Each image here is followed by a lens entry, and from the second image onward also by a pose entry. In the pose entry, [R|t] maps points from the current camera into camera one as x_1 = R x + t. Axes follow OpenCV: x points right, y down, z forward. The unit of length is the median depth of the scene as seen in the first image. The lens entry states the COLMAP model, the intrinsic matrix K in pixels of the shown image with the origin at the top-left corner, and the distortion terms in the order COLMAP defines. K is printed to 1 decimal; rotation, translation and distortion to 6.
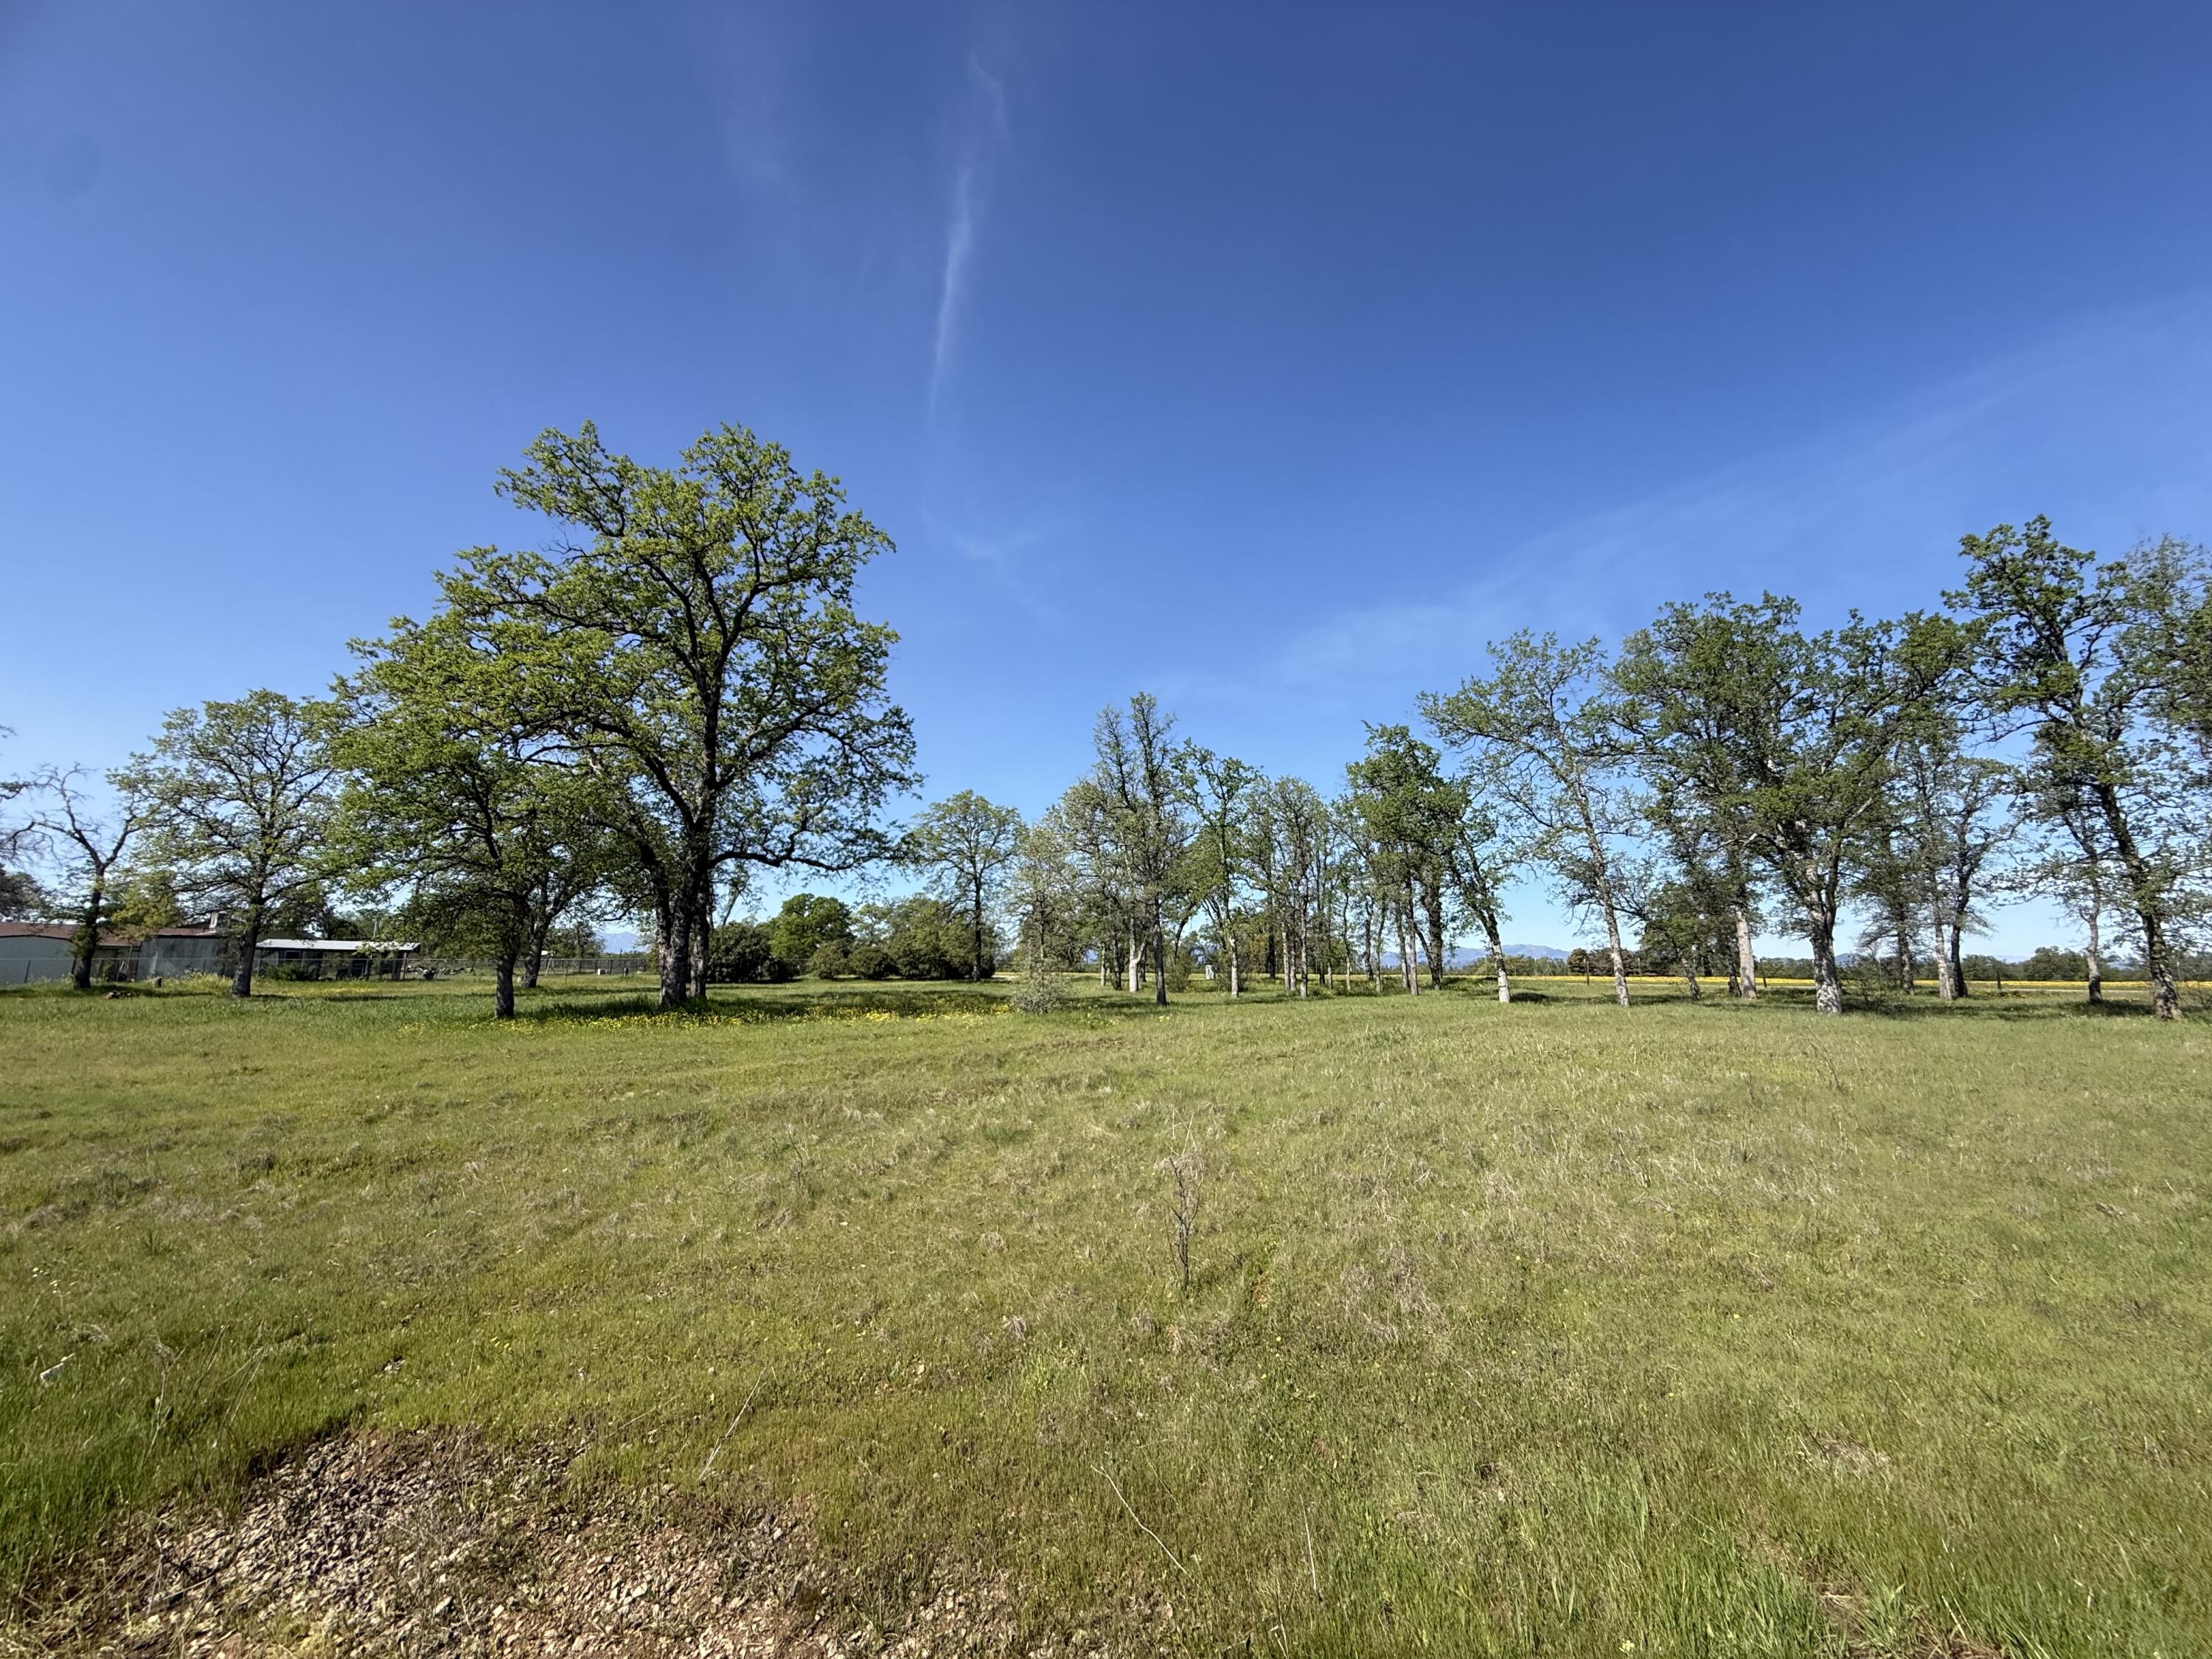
lens RADIAL K [[882.6, 0, 1103.5], [0, 882.6, 833.1], [0, 0, 1]] dist [0.002090, 0.000384]
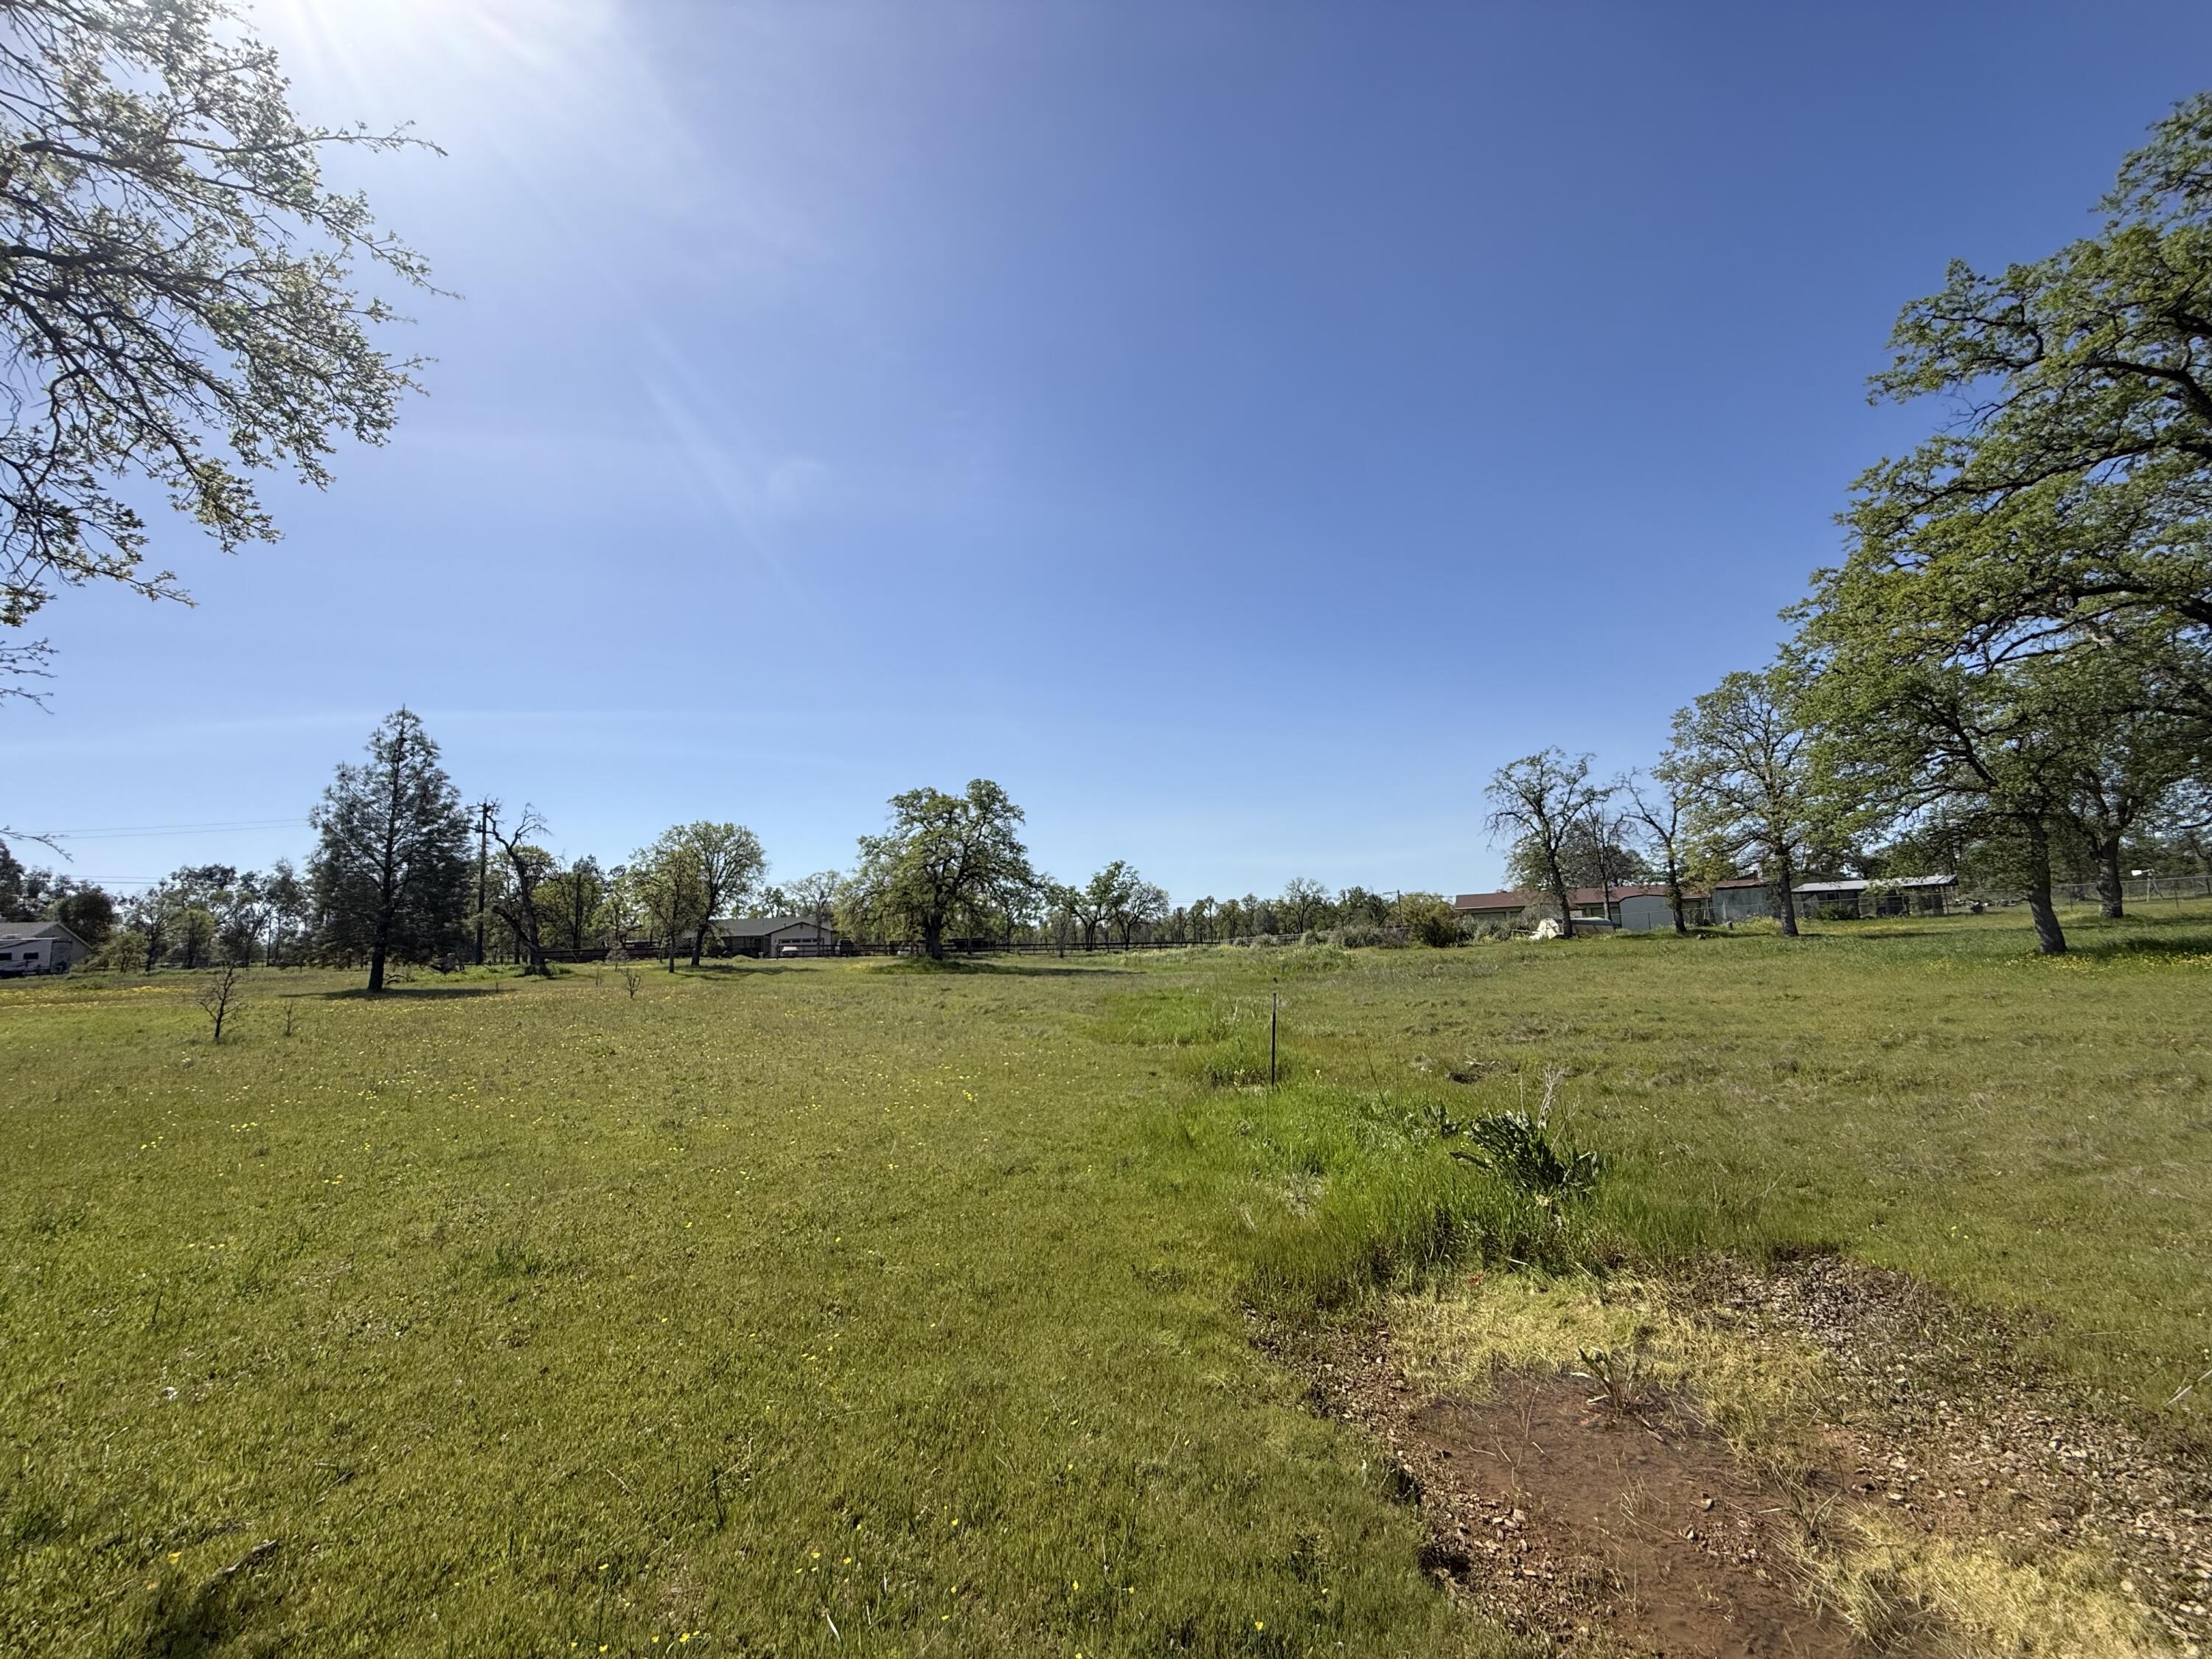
lens RADIAL K [[882.6, 0, 1103.5], [0, 882.6, 833.1], [0, 0, 1]] dist [0.002090, 0.000384]
pose [[0.136836, -0.135574, -0.981272, 0.065578], [0.203210, 0.973365, -0.106144, -0.005600], [0.969526, -0.184880, 0.160742, -0.030045]]
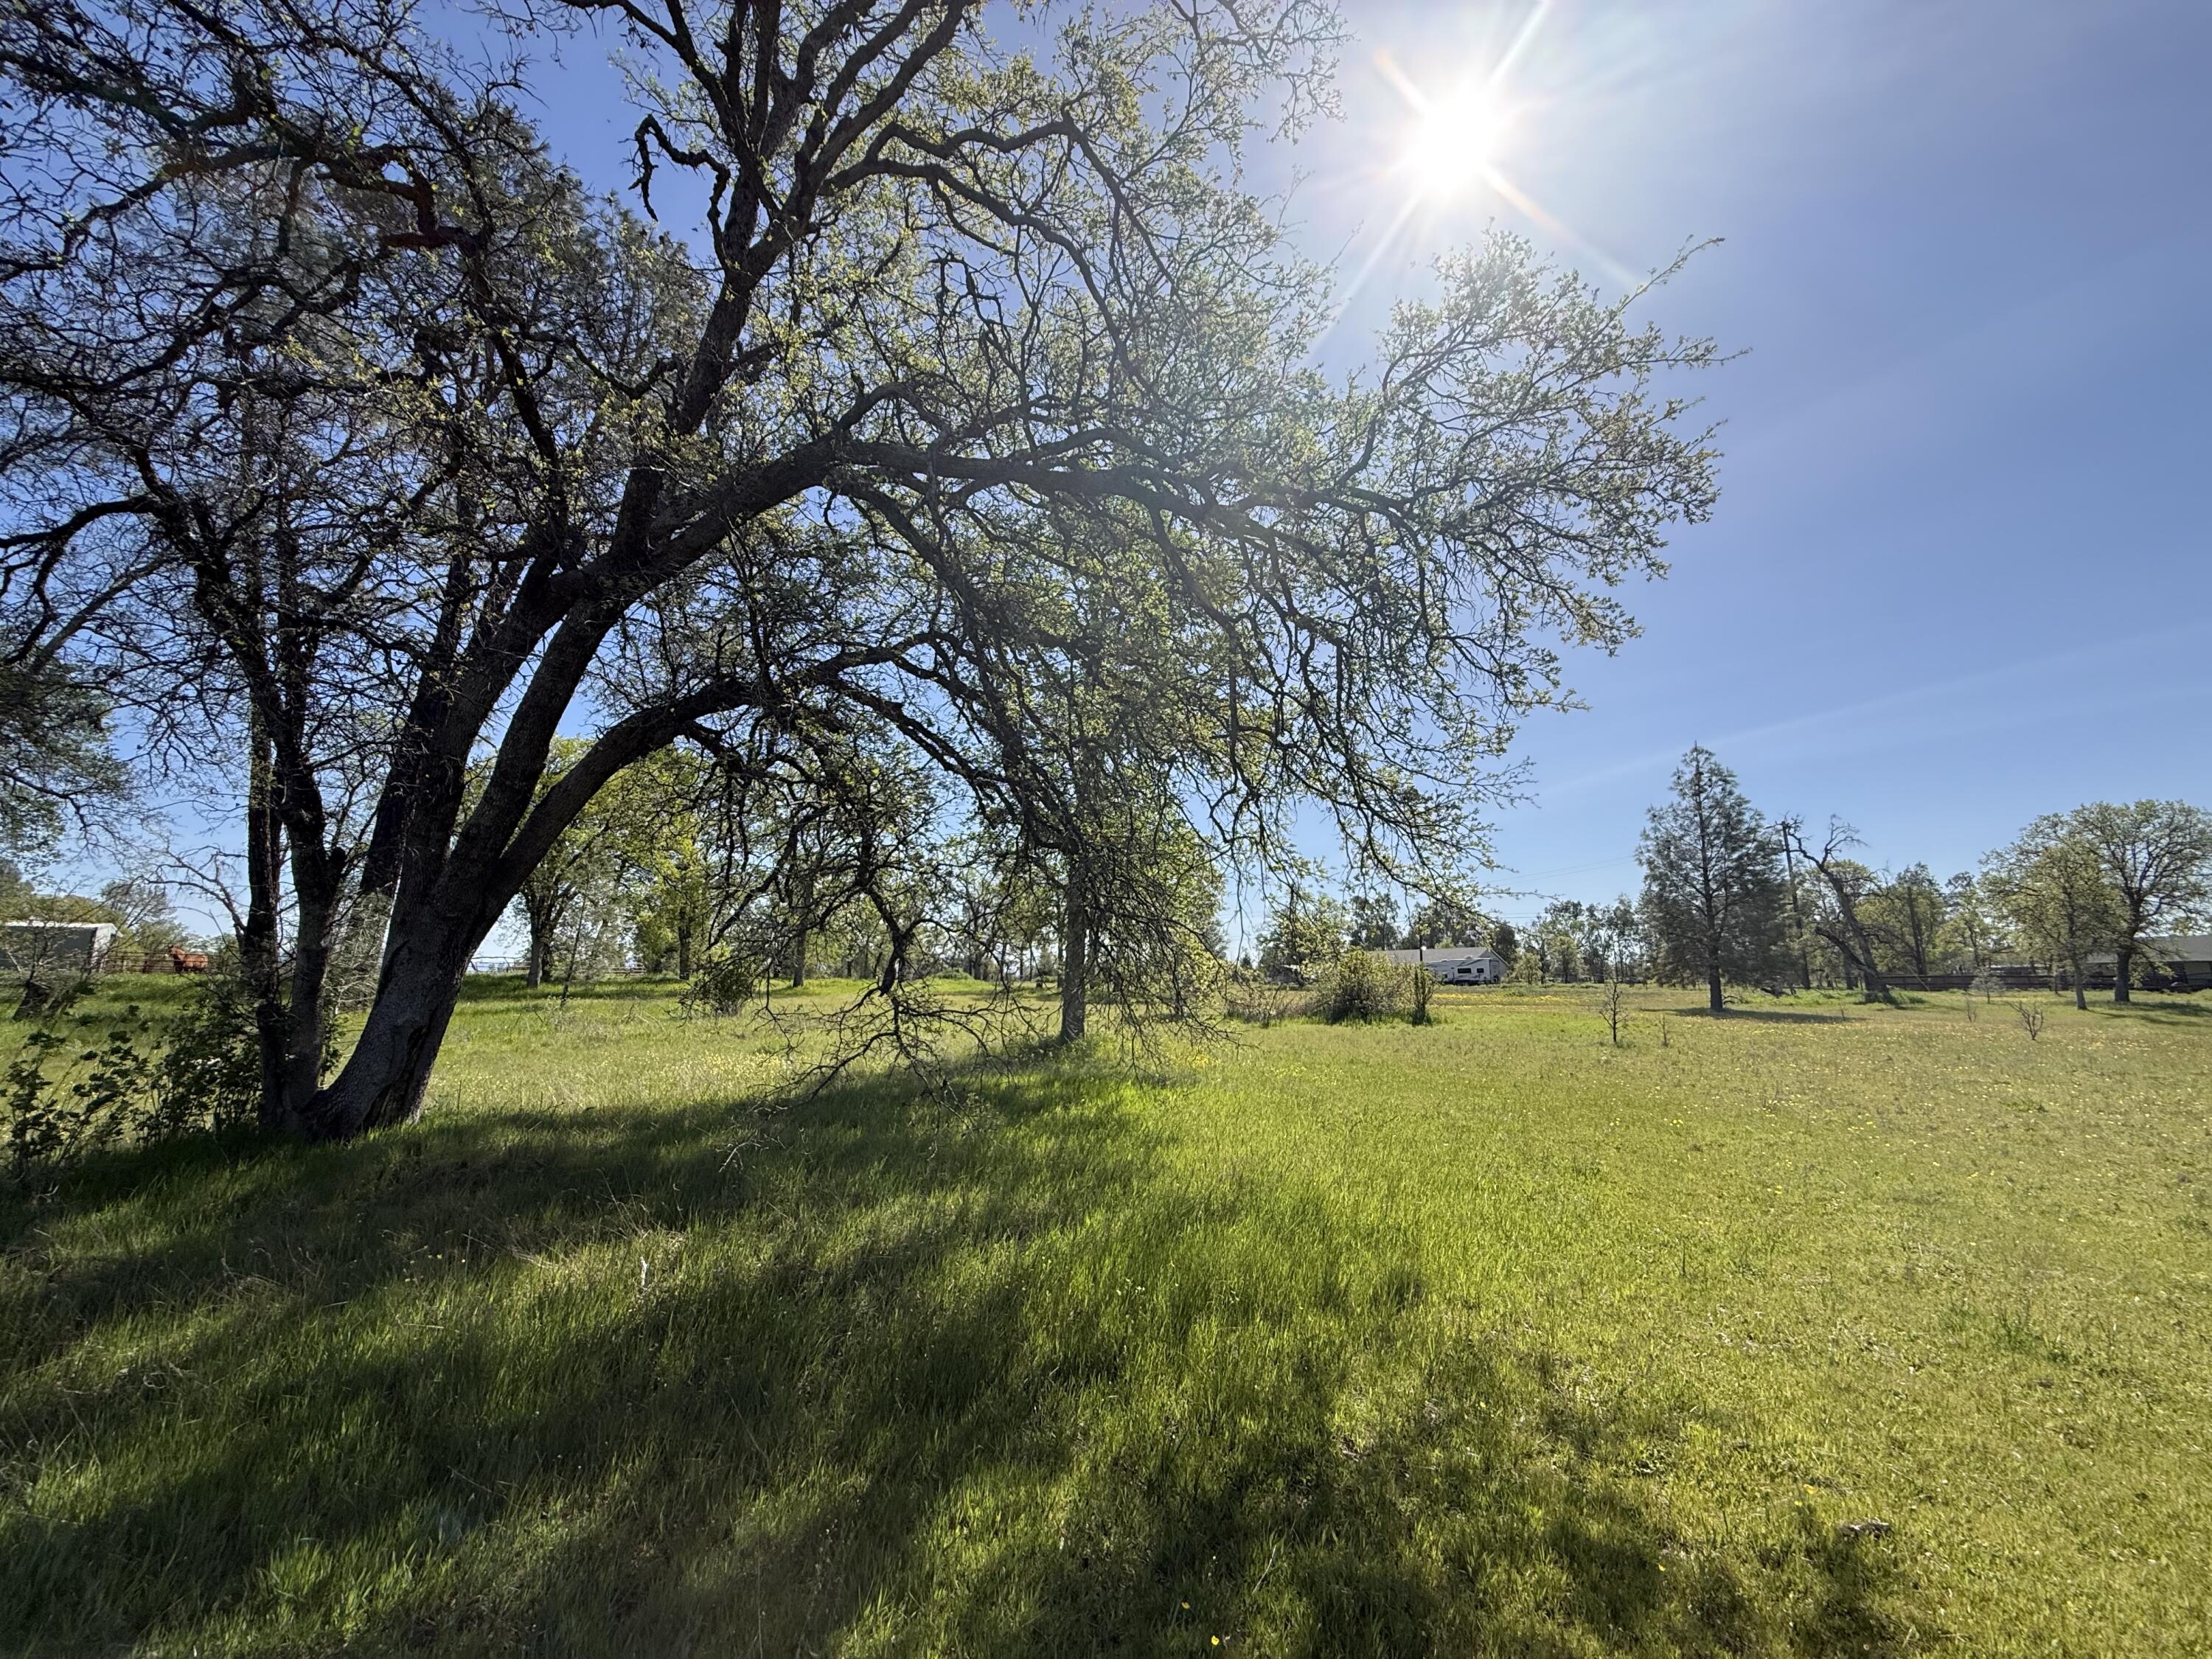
lens RADIAL K [[882.6, 0, 1103.5], [0, 882.6, 833.1], [0, 0, 1]] dist [0.002090, 0.000384]
pose [[-0.905968, -0.082777, -0.415175, 0.118078], [0.062361, 0.943905, -0.324276, -0.014265], [0.418728, -0.319675, -0.849985, -0.056261]]
